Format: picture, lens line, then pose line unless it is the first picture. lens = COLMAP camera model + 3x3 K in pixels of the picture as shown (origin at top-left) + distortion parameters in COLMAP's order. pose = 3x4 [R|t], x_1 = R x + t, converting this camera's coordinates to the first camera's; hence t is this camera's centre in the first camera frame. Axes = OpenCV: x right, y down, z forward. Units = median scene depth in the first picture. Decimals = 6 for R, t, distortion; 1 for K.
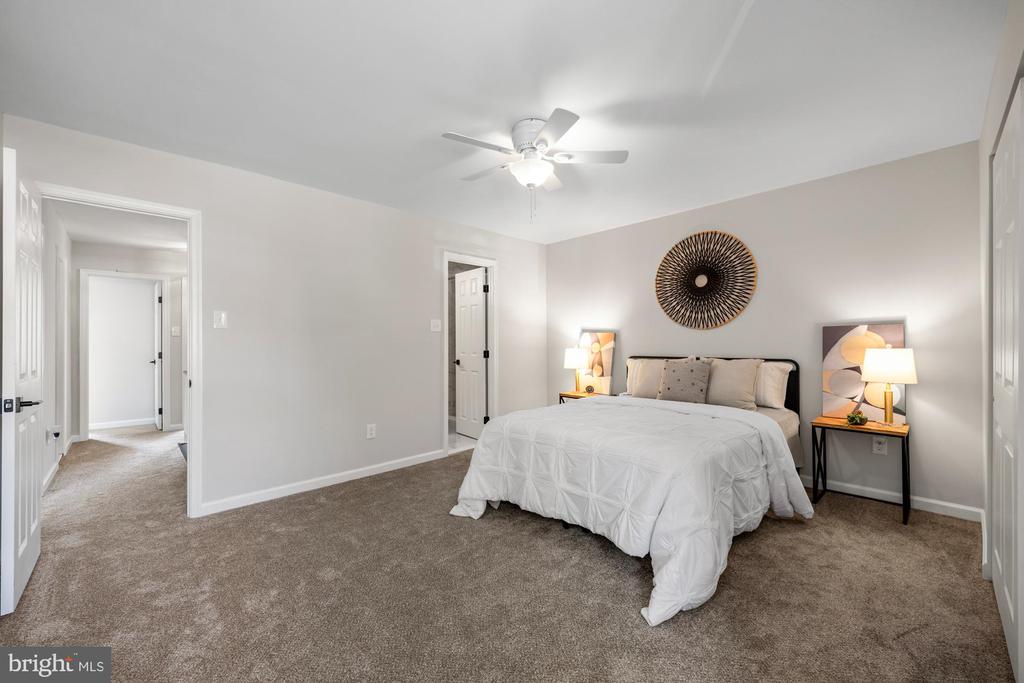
lens RADIAL K [[406.0, 0, 508.1], [0, 406.0, 336.3], [0, 0, 1]] dist [0.001540, -0.000313]
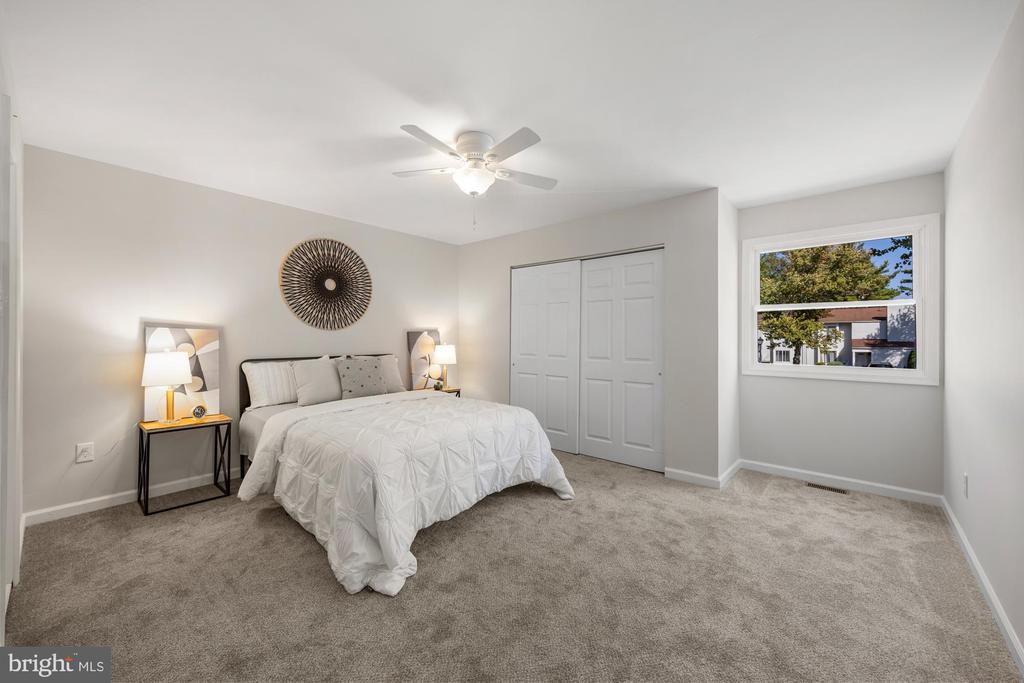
lens RADIAL K [[399.8, 0, 511.2], [0, 399.8, 330.0], [0, 0, 1]] dist [0.000116, -0.000339]
pose [[-0.108489, 0.026041, 0.993756, -0.582532], [-0.013298, 0.999529, -0.027644, 0.005528], [-0.994009, -0.016214, -0.108092, 0.609854]]
